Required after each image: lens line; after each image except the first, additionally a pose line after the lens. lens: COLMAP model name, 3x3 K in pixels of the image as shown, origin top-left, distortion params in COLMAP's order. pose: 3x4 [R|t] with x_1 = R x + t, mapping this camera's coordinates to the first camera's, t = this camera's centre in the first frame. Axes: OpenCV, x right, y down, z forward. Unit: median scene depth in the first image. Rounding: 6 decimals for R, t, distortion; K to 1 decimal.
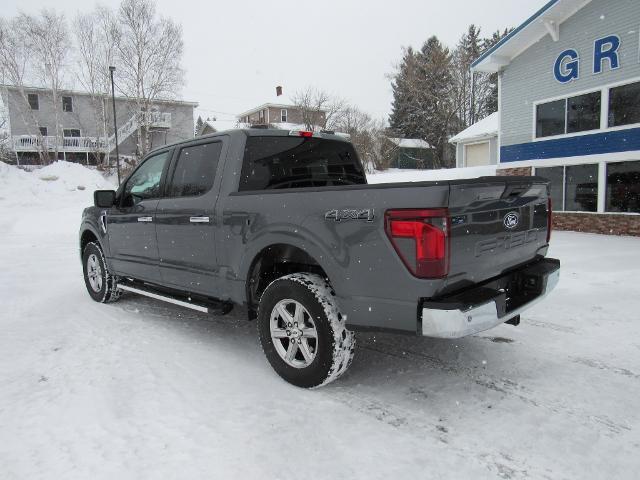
lens RADIAL K [[451.9, 0, 343.6], [0, 451.9, 239.1], [0, 0, 1]] dist [-0.038619, 0.047469]
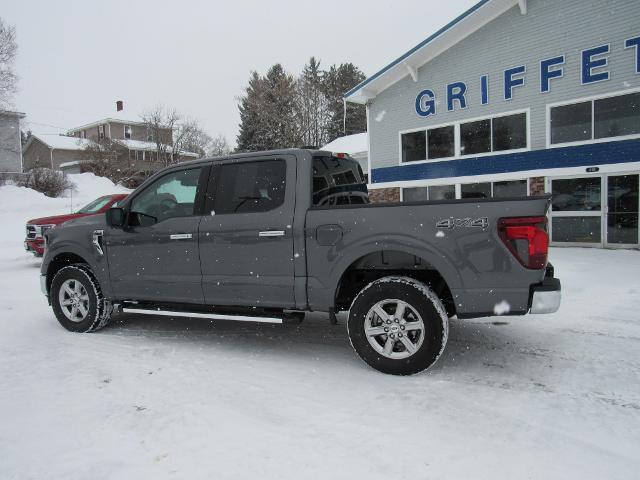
lens RADIAL K [[439.3, 0, 342.6], [0, 439.3, 240.2], [0, 0, 1]] dist [-0.018368, 0.000631]
pose [[0.940173, -0.034668, 0.338928, -0.114915], [0.047750, 0.998399, -0.030332, 0.002168], [-0.337334, 0.044701, 0.940323, -0.002908]]
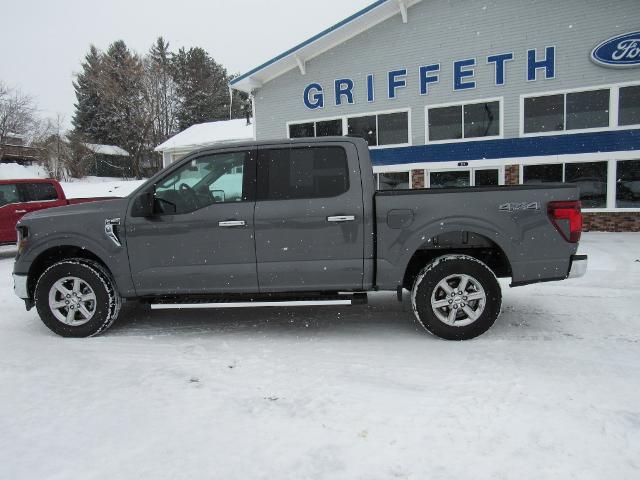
lens RADIAL K [[430.3, 0, 336.4], [0, 430.3, 240.1], [0, 0, 1]] dist [-0.023337, 0.002825]
pose [[0.779946, -0.070214, 0.621896, -0.218056], [0.077695, 0.996863, 0.015108, -0.002053], [-0.621006, 0.036535, 0.782954, 0.045408]]
